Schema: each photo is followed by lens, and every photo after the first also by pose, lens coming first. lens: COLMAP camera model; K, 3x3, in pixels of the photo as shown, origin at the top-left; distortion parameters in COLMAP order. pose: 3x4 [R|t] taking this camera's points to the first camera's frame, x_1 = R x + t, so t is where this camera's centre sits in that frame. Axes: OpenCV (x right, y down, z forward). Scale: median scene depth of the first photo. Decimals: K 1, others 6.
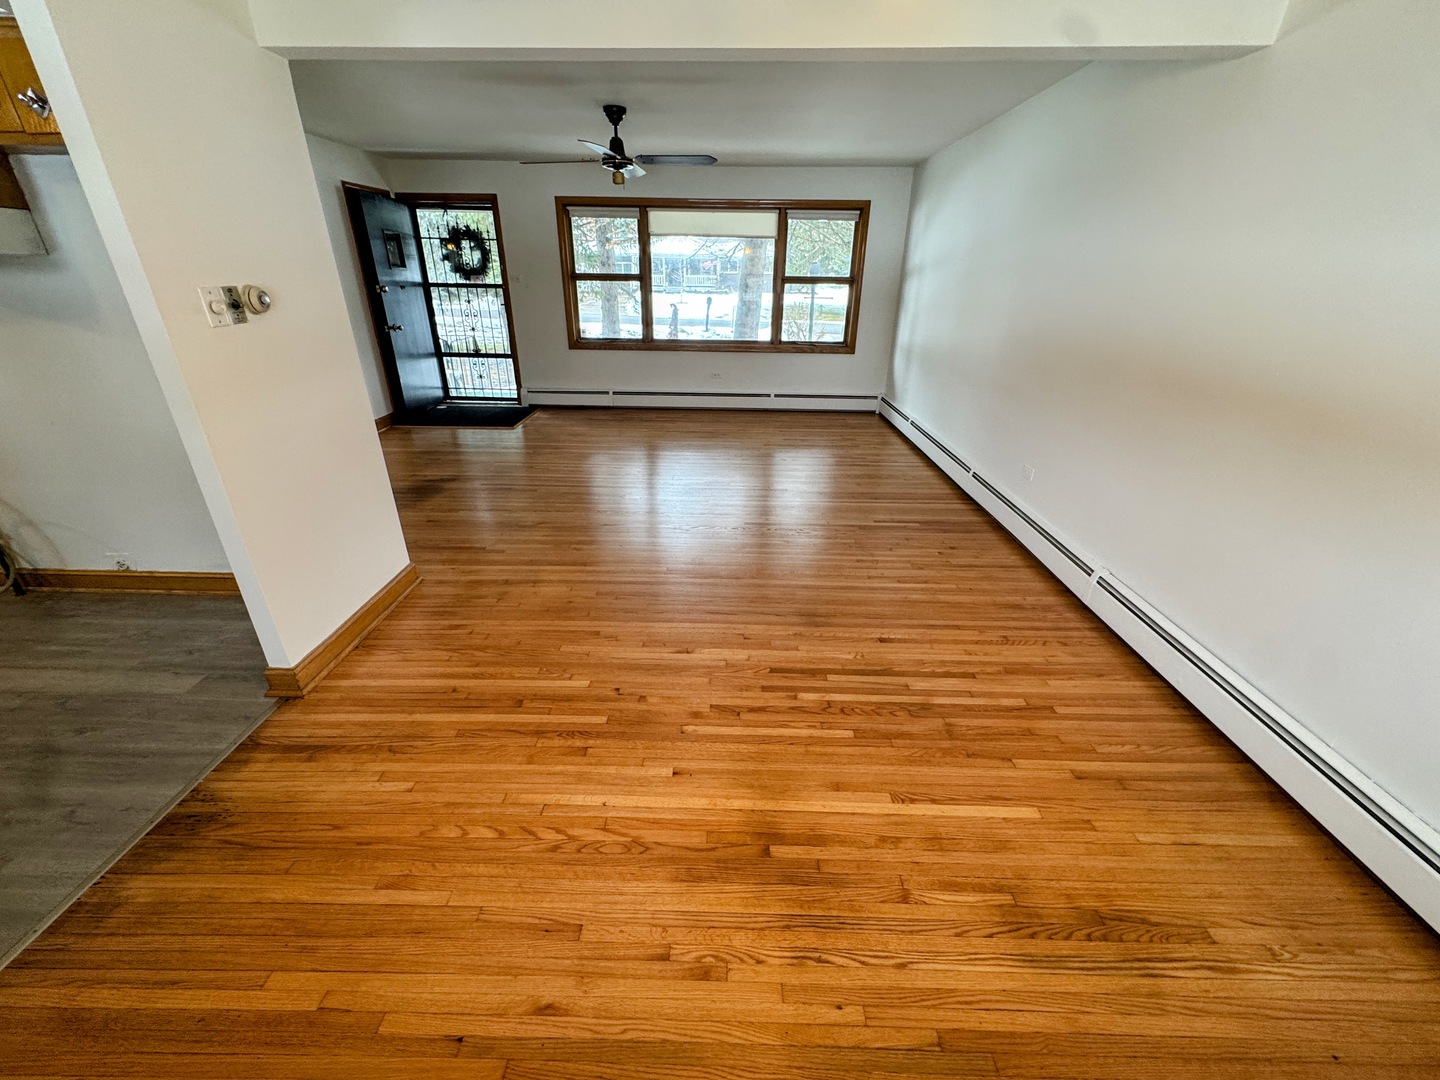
lens RADIAL K [[573.8, 0, 719.7], [0, 573.8, 539.9], [0, 0, 1]] dist [-0.001958, 0.001172]
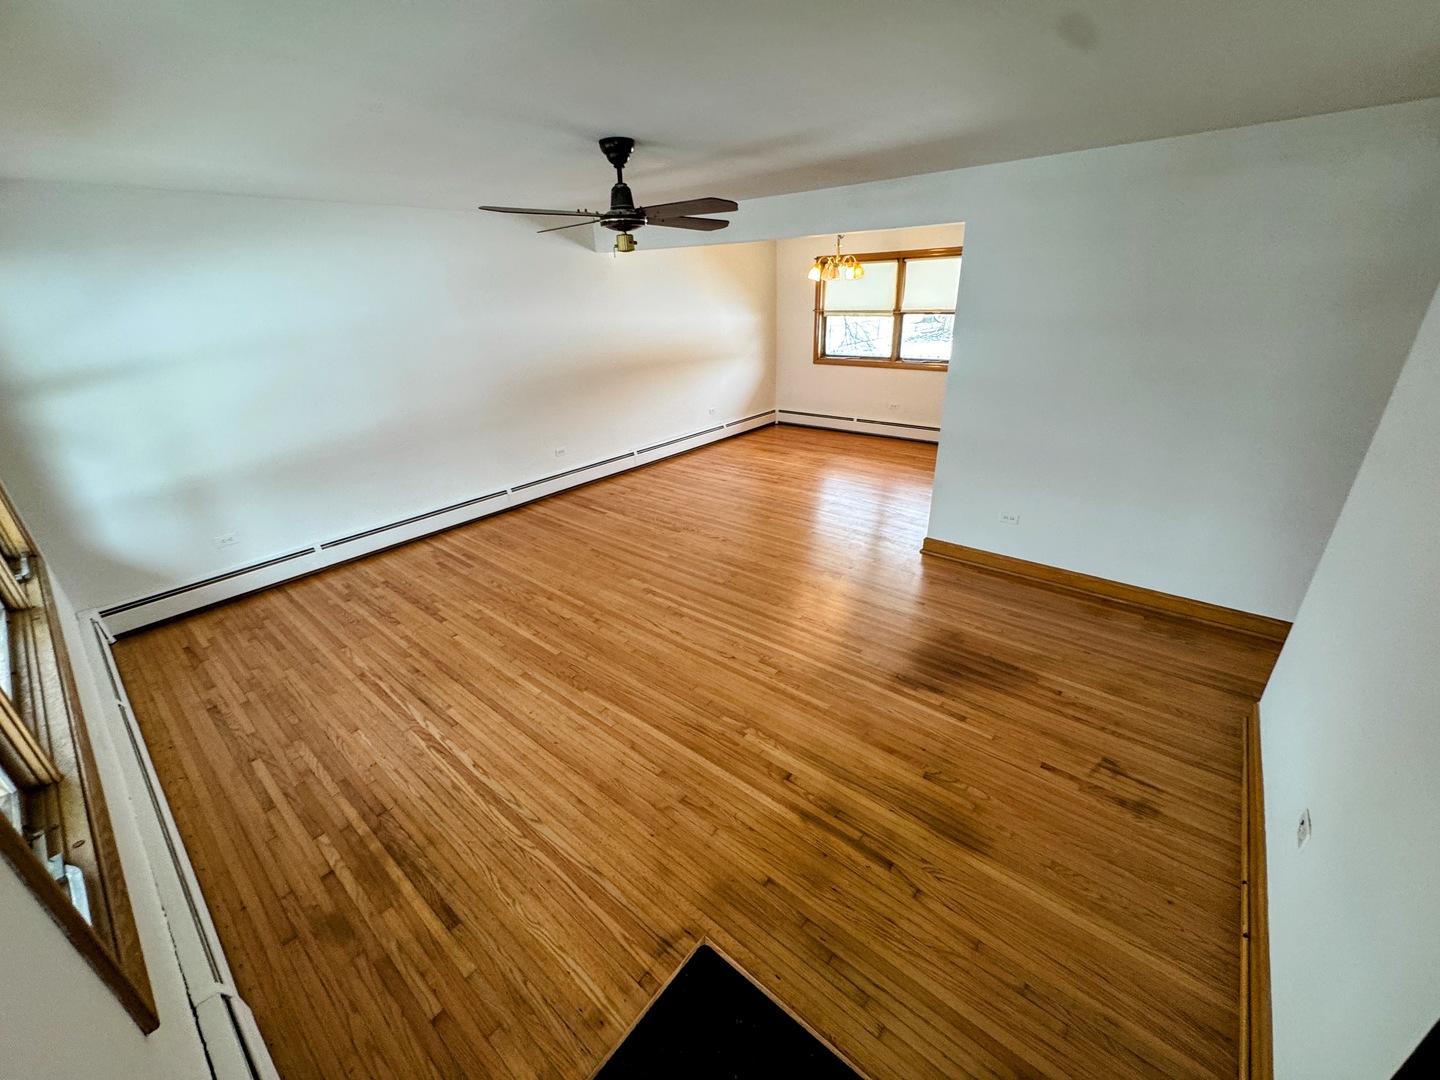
lens RADIAL K [[573.8, 0, 719.0], [0, 573.8, 539.7], [0, 0, 1]] dist [-0.001958, 0.001172]
pose [[-0.779241, -0.241849, 0.578180, -1.152629], [0.283626, 0.686581, 0.669449, -1.274970], [-0.558873, 0.685649, -0.466418, 2.340626]]
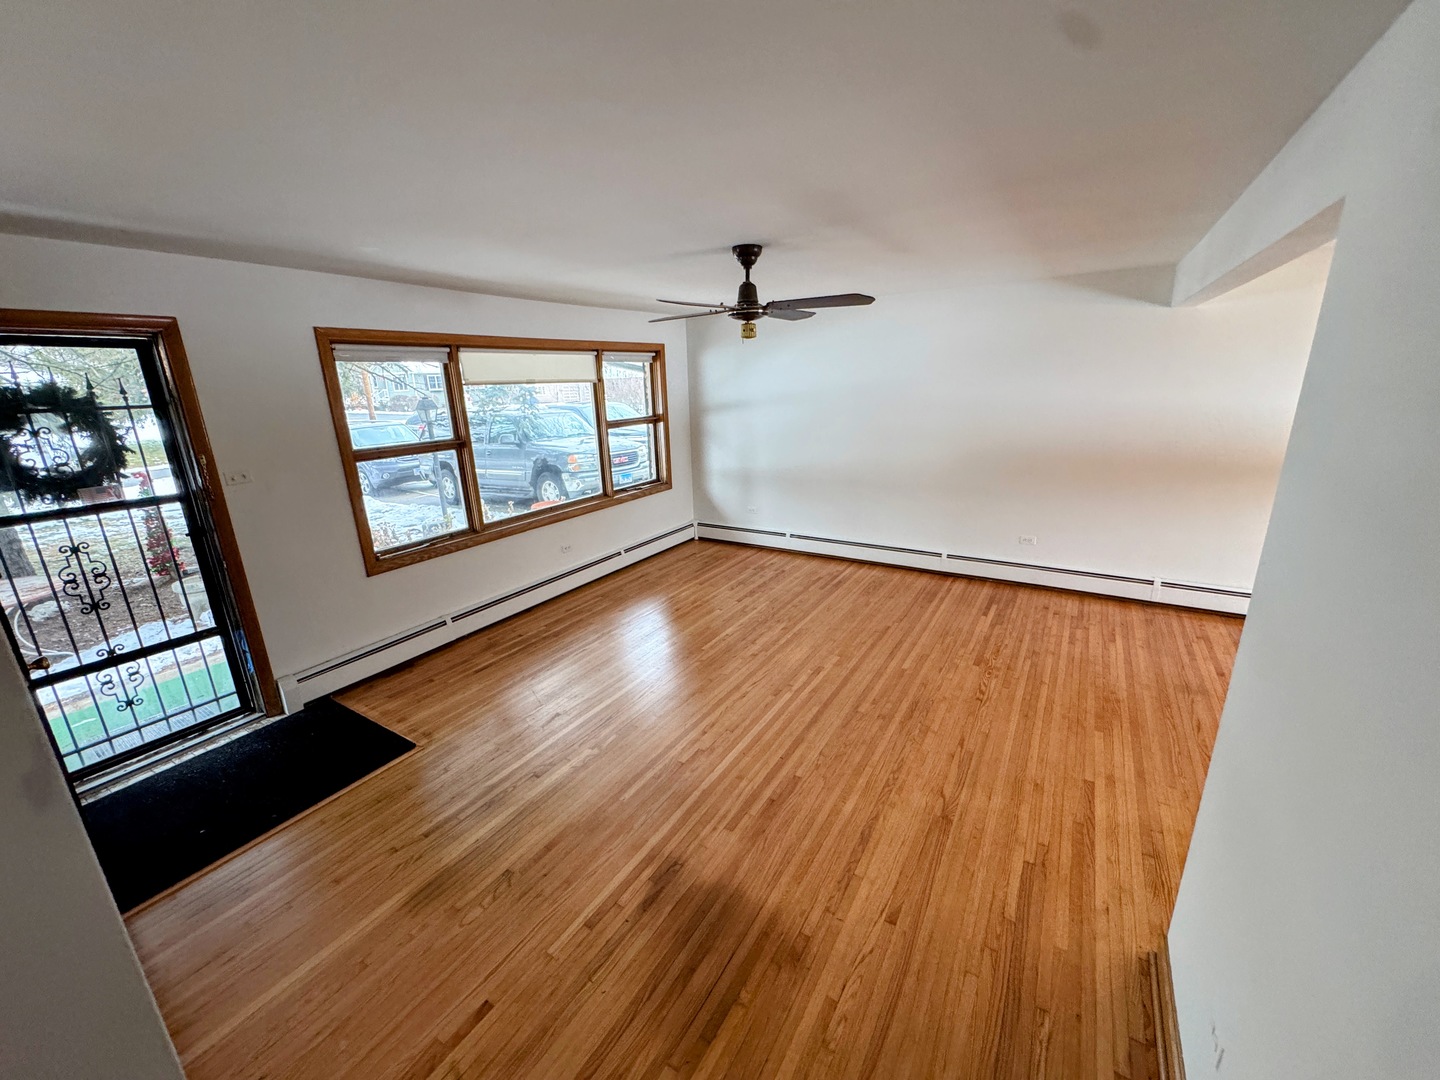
lens RADIAL K [[573.8, 0, 719.2], [0, 573.8, 540.4], [0, 0, 1]] dist [-0.001958, 0.001172]
pose [[0.517092, -0.264131, 0.814157, -1.390466], [0.394387, 0.917729, 0.047246, -0.669662], [-0.759654, 0.296662, 0.578720, 1.052440]]
